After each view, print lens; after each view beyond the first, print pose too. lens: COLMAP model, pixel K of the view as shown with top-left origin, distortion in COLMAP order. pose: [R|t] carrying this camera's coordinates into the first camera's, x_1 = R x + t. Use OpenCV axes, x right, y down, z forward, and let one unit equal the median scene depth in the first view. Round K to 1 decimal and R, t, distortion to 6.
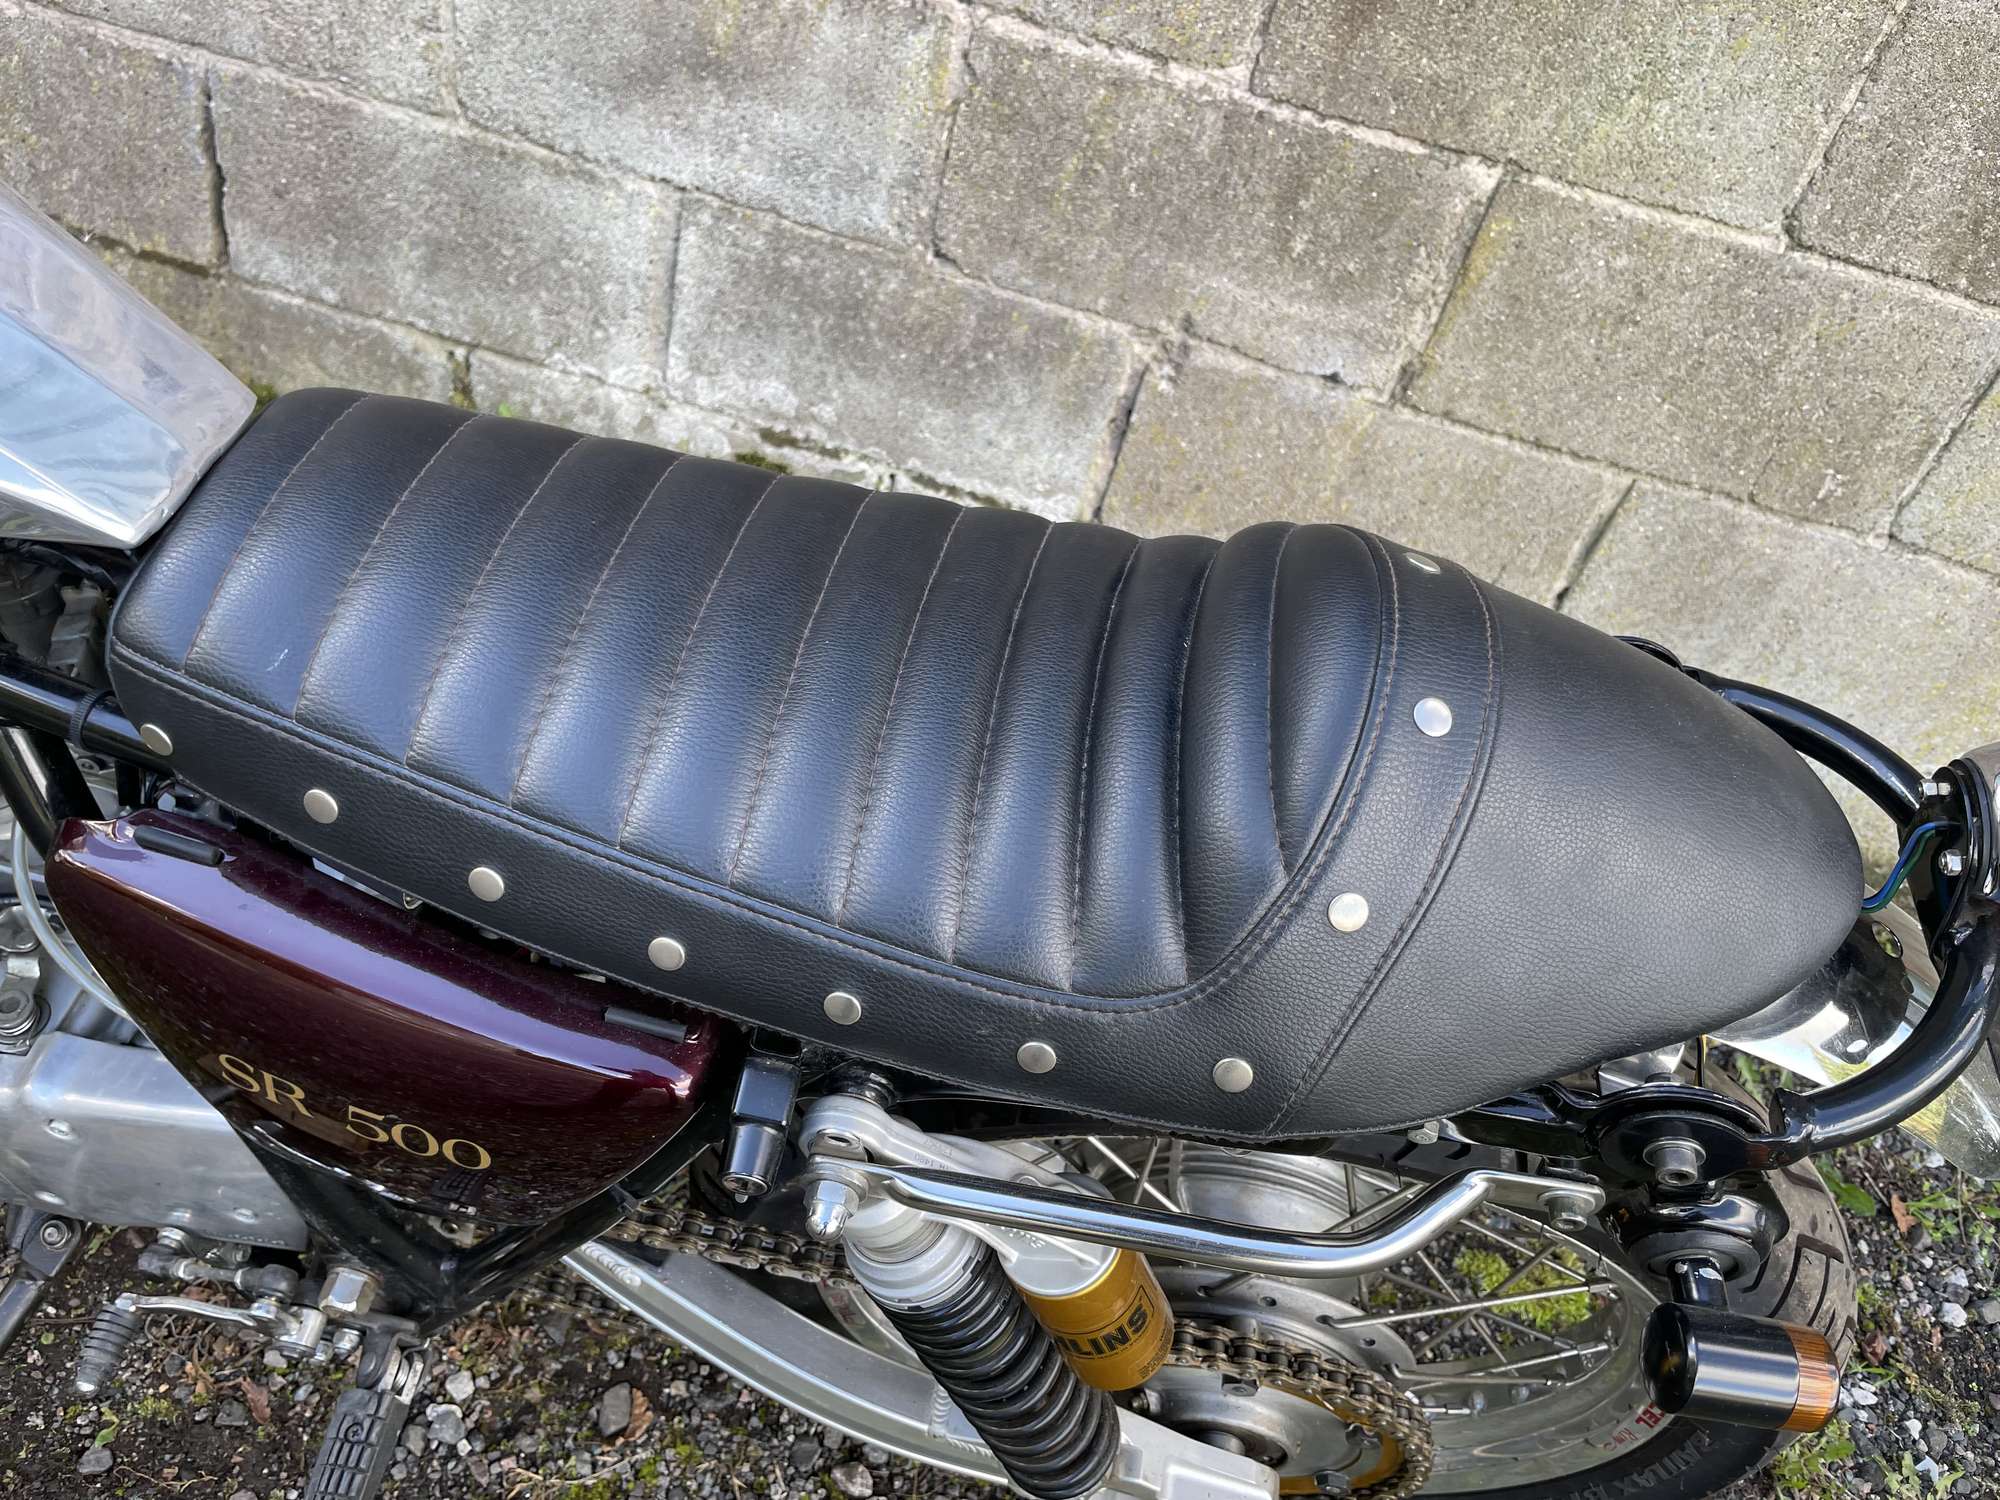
lens RADIAL K [[1542.9, 0, 979.9], [0, 1542.9, 739.5], [0, 0, 1]] dist [0.082776, -0.125203]
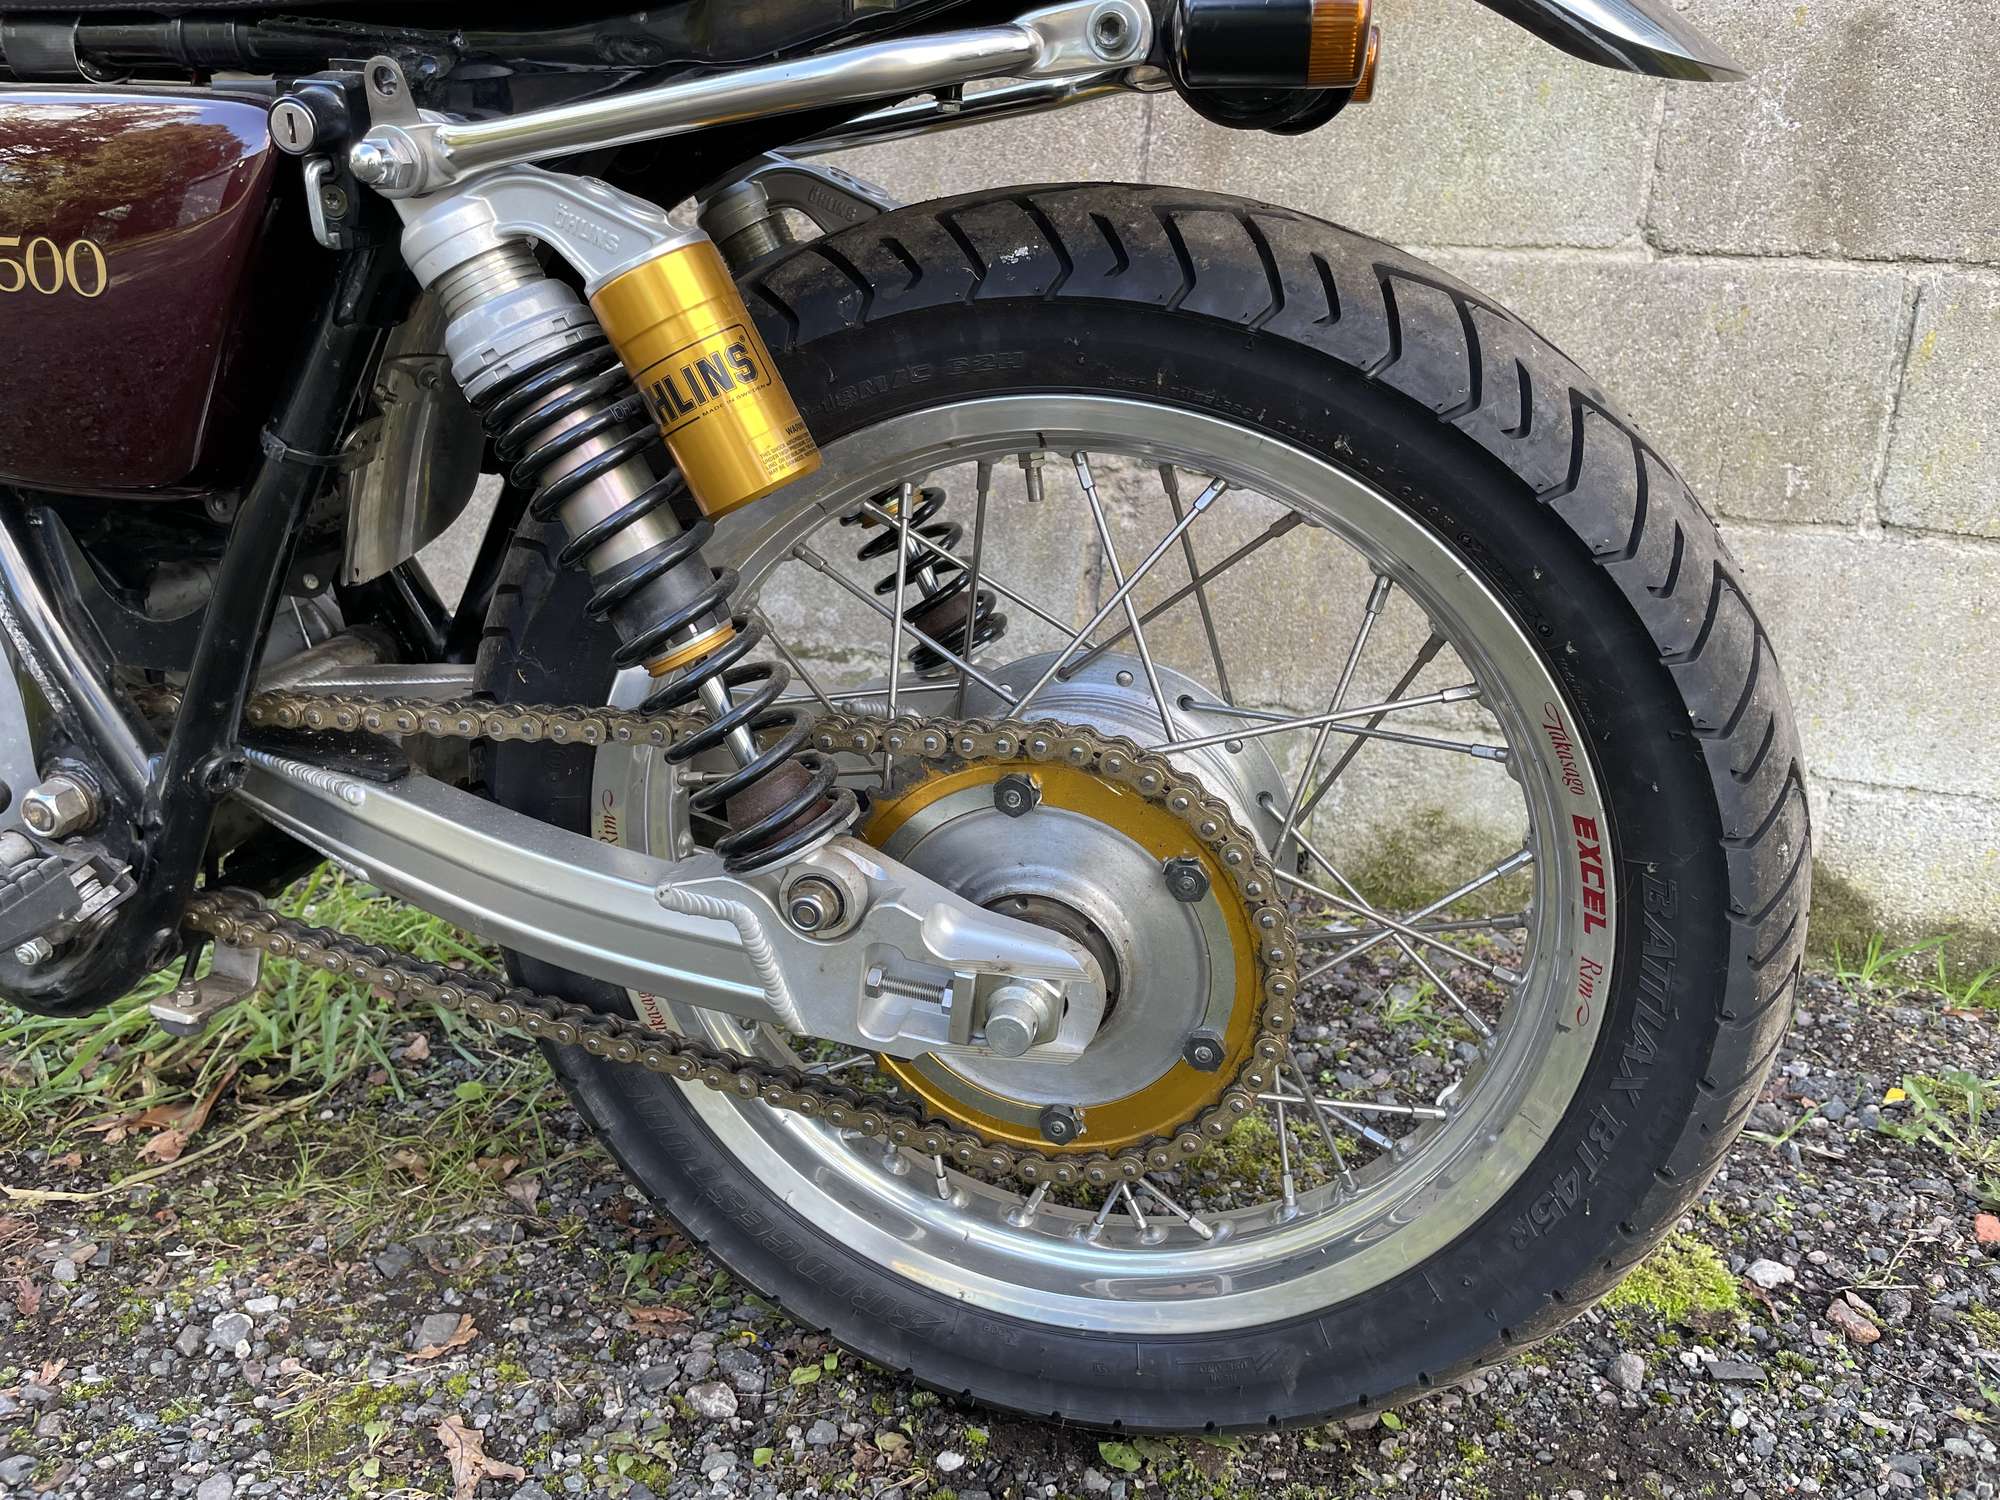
lens RADIAL K [[1542.9, 0, 991.1], [0, 1542.9, 734.0], [0, 0, 1]] dist [0.082776, -0.125203]
pose [[0.986006, -0.117550, -0.118211, 0.140261], [0.043575, 0.866164, -0.497857, 0.437353], [0.160913, 0.485739, 0.859165, 0.147753]]
